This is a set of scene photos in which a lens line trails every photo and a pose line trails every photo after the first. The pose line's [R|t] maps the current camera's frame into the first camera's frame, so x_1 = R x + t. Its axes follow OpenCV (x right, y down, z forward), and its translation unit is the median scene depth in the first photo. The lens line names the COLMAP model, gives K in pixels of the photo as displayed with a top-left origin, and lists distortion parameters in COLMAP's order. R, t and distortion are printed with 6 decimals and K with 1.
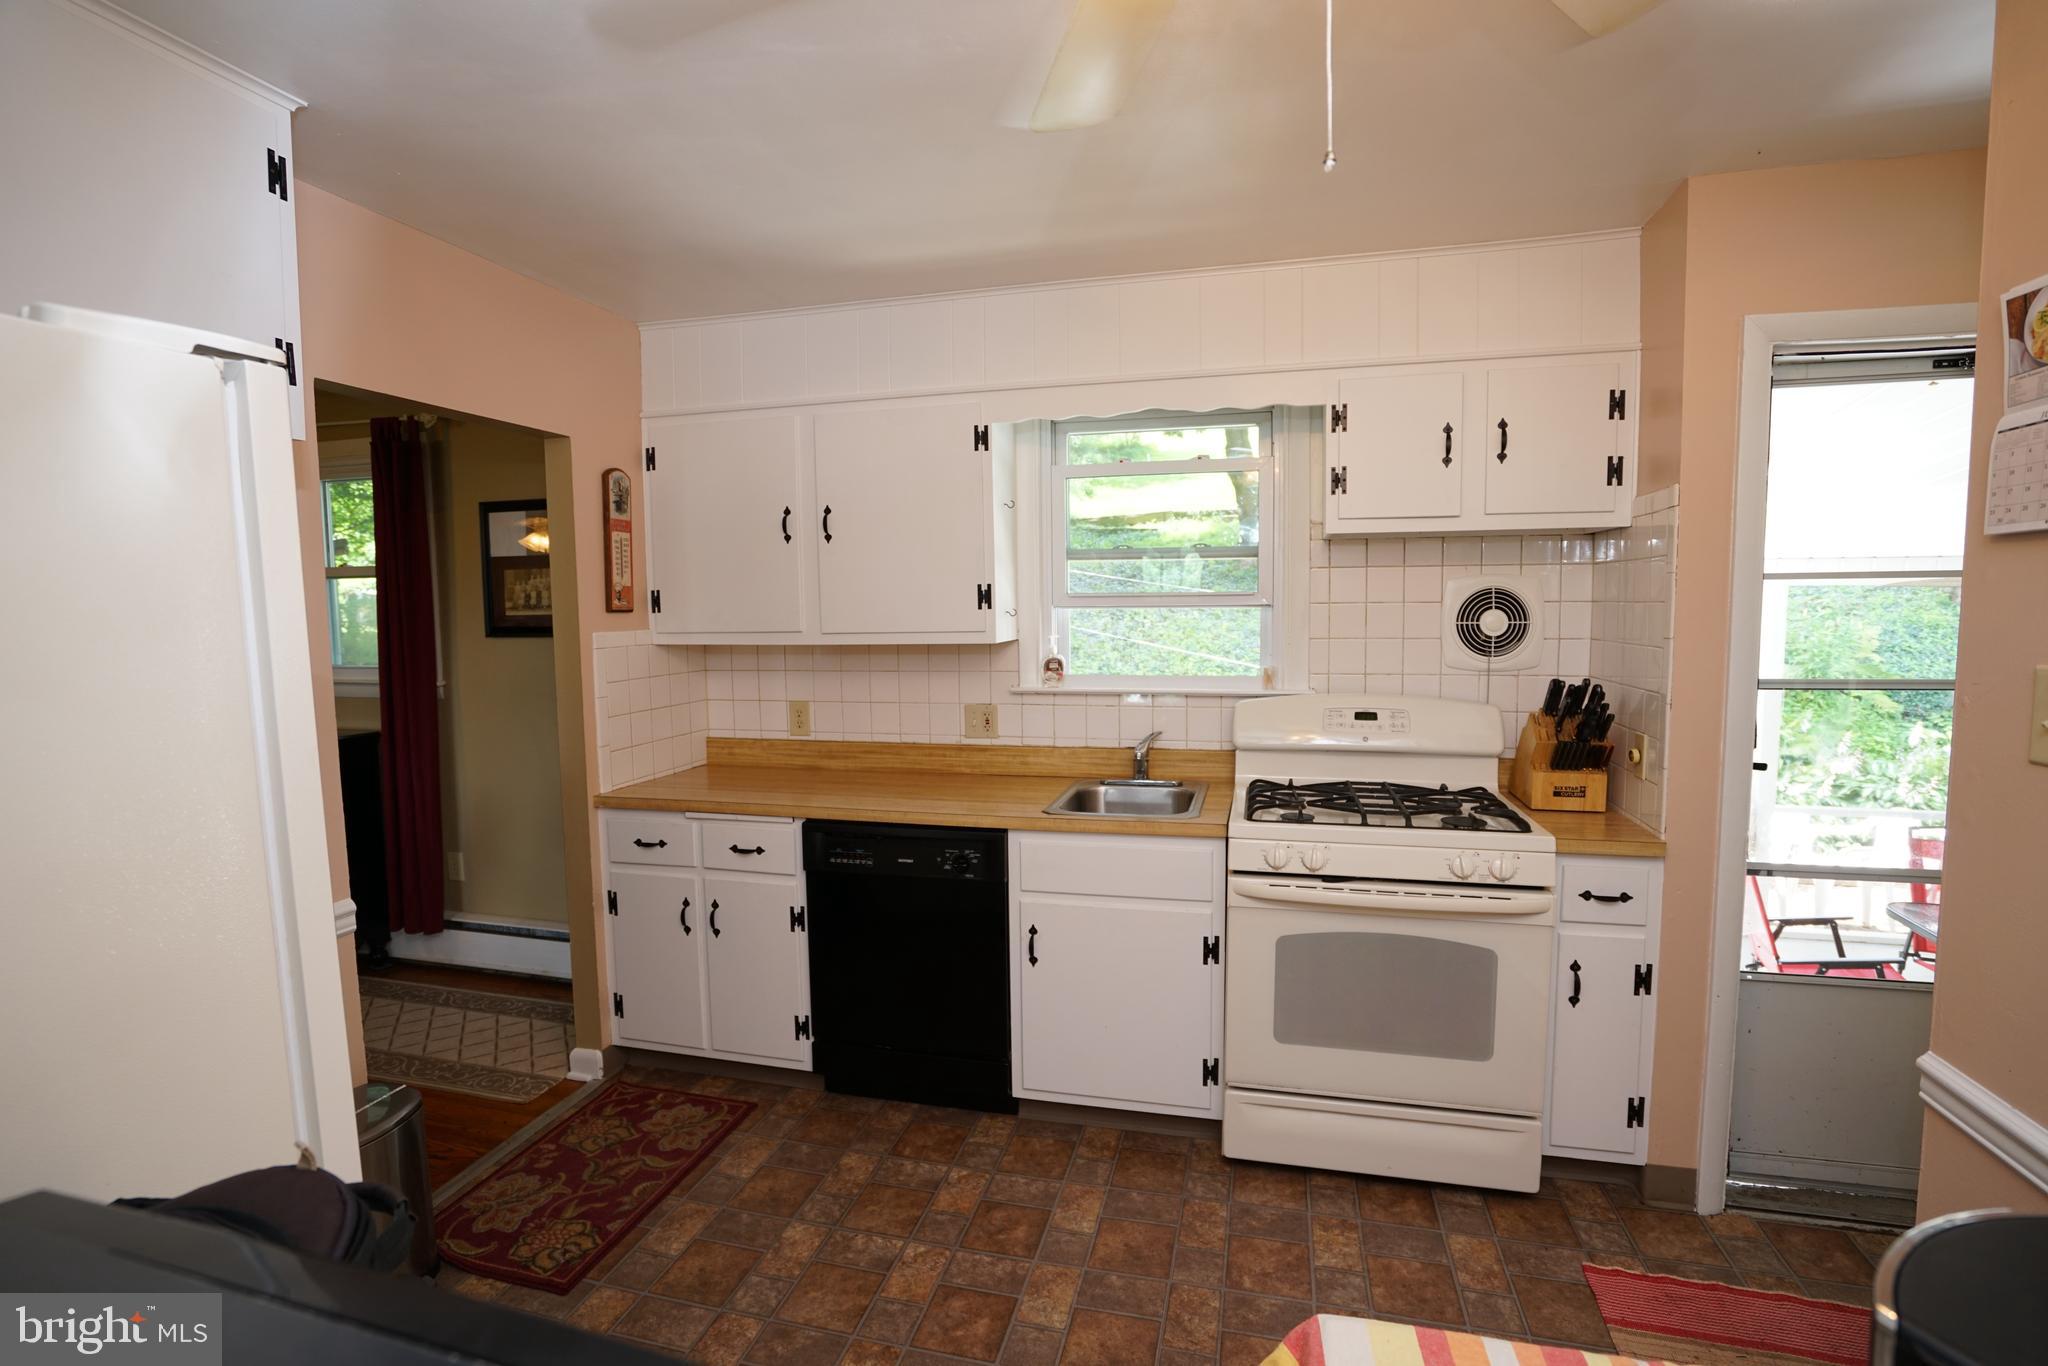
lens RADIAL K [[939.2, 0, 1031.7], [0, 939.2, 682.2], [0, 0, 1]] dist [-0.031650, 0.008407]
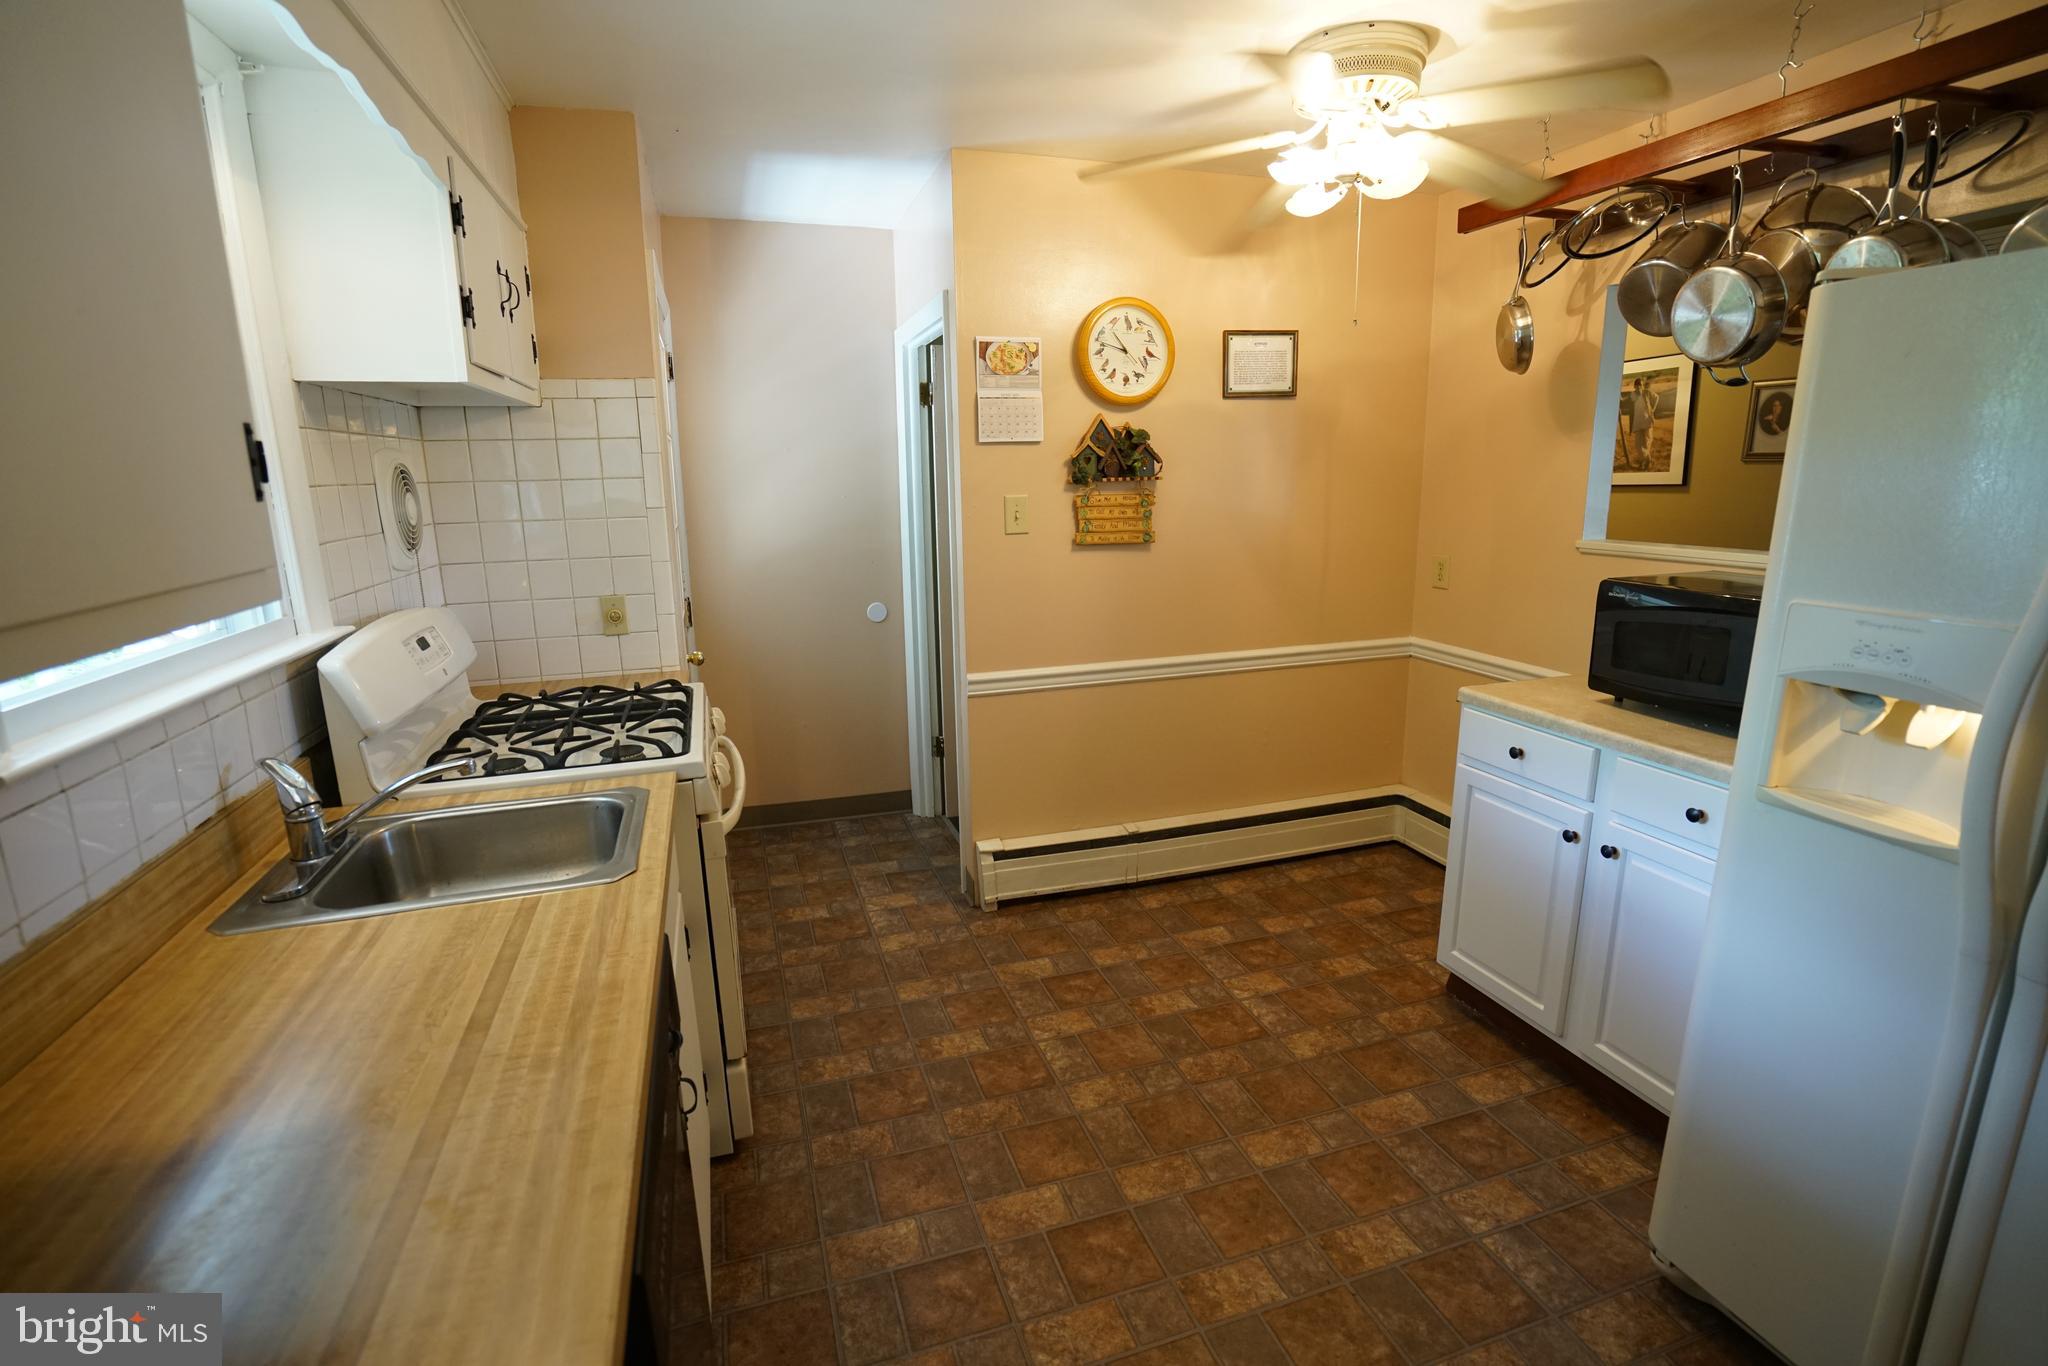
lens RADIAL K [[939.2, 0, 1027.0], [0, 939.2, 681.8], [0, 0, 1]] dist [-0.031650, 0.008407]
pose [[-0.535582, -0.169627, 0.827272, -0.666422], [0.090898, 0.962348, 0.256172, -0.104073], [-0.839577, 0.212398, -0.499998, 1.334234]]
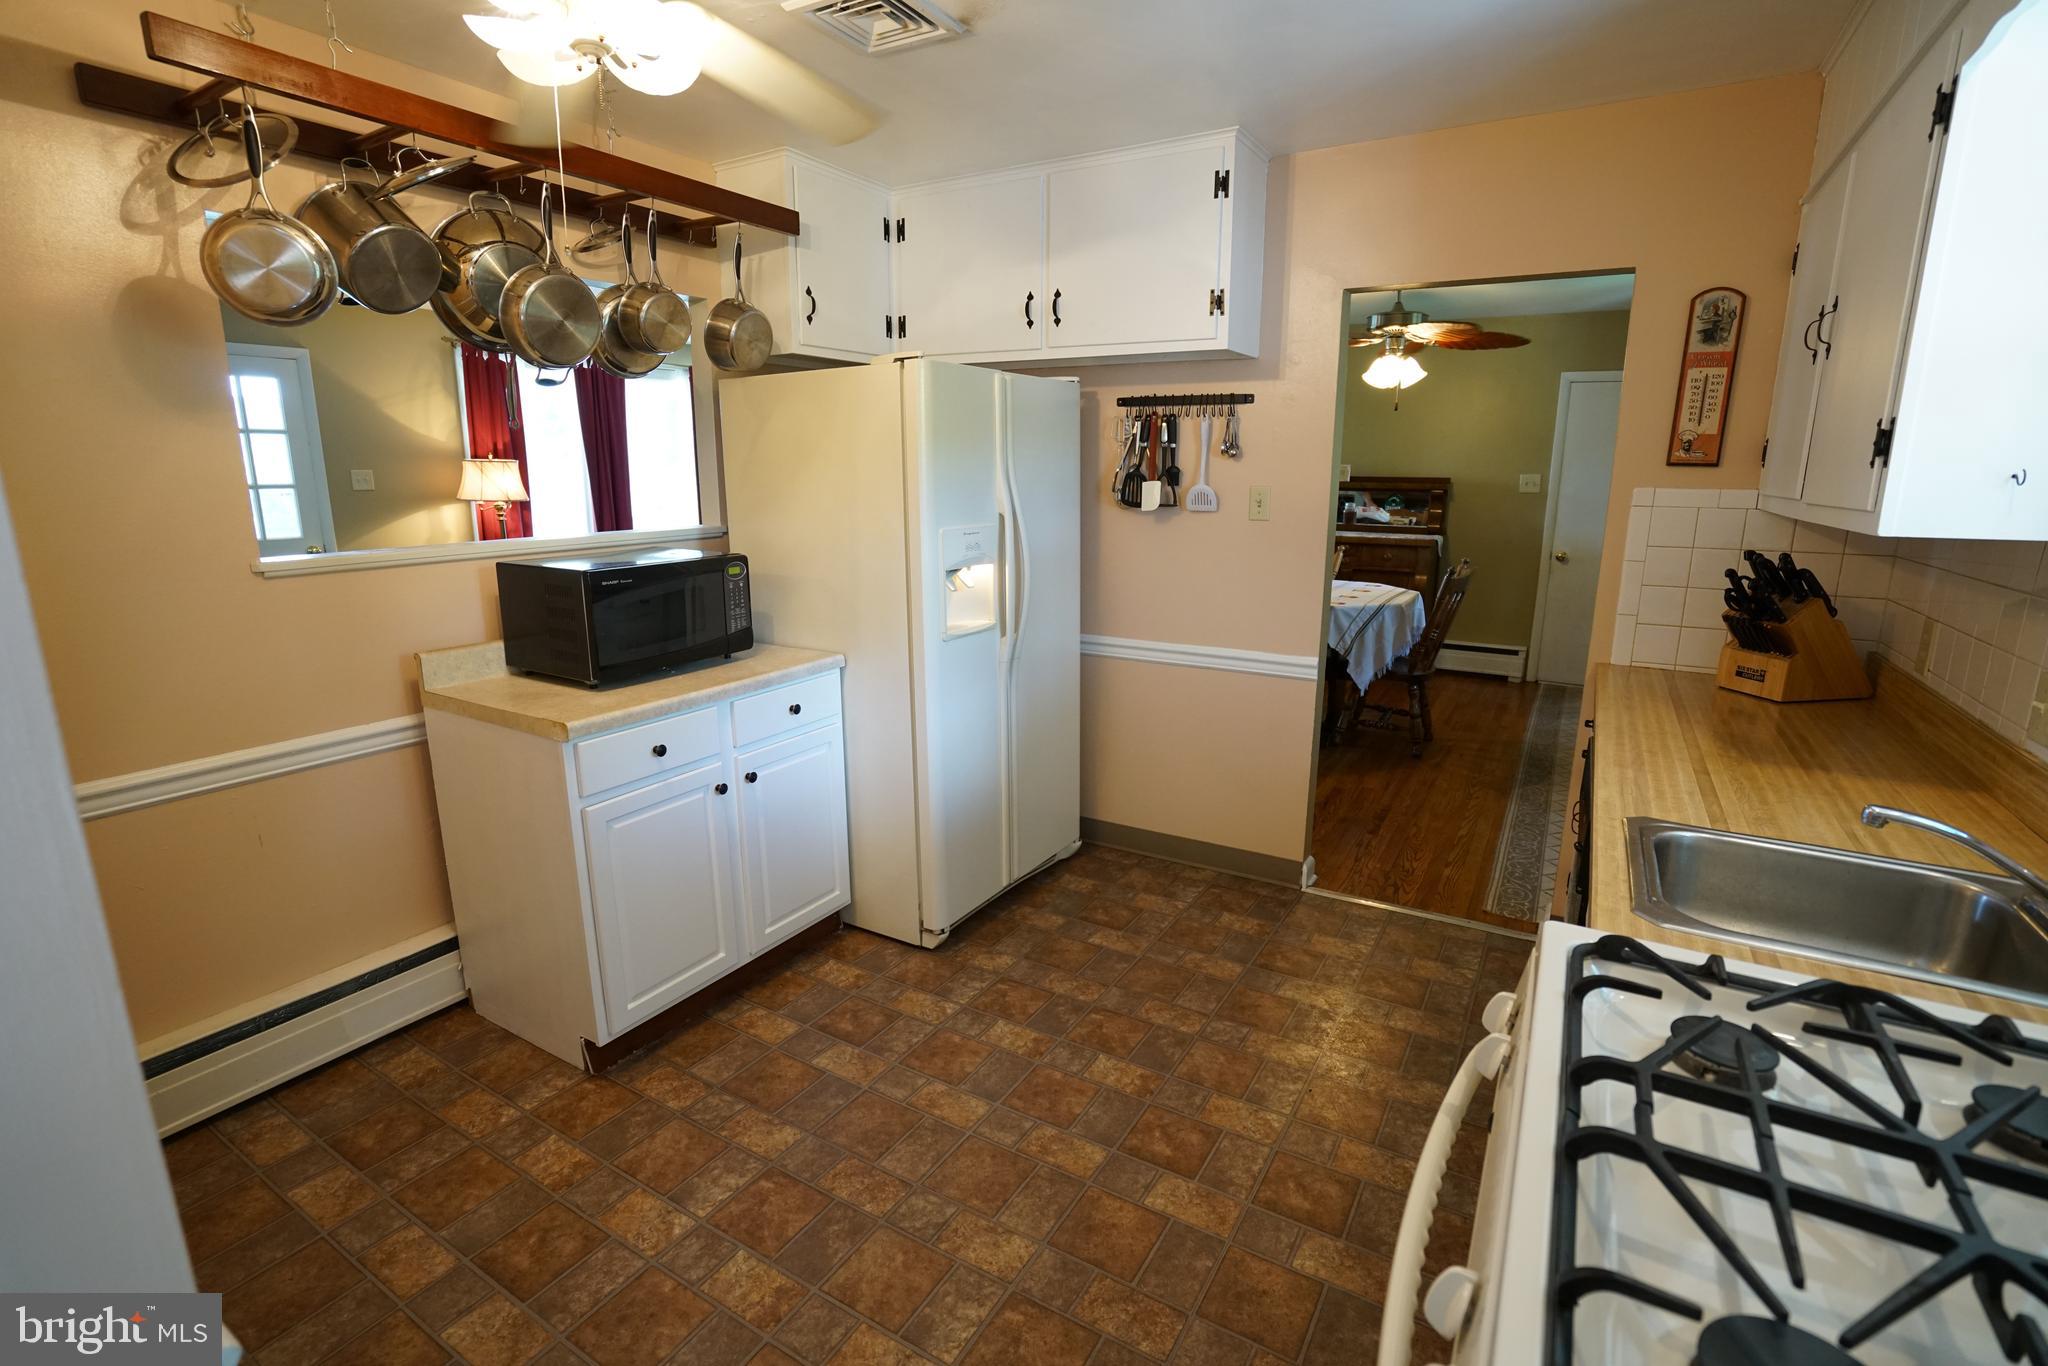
lens RADIAL K [[939.2, 0, 1038.9], [0, 939.2, 679.7], [0, 0, 1]] dist [-0.031650, 0.008407]
pose [[-0.283700, 0.220868, -0.933130, 0.811298], [-0.081449, 0.964045, 0.252948, -0.076286], [0.955448, 0.147764, -0.255511, 0.994416]]
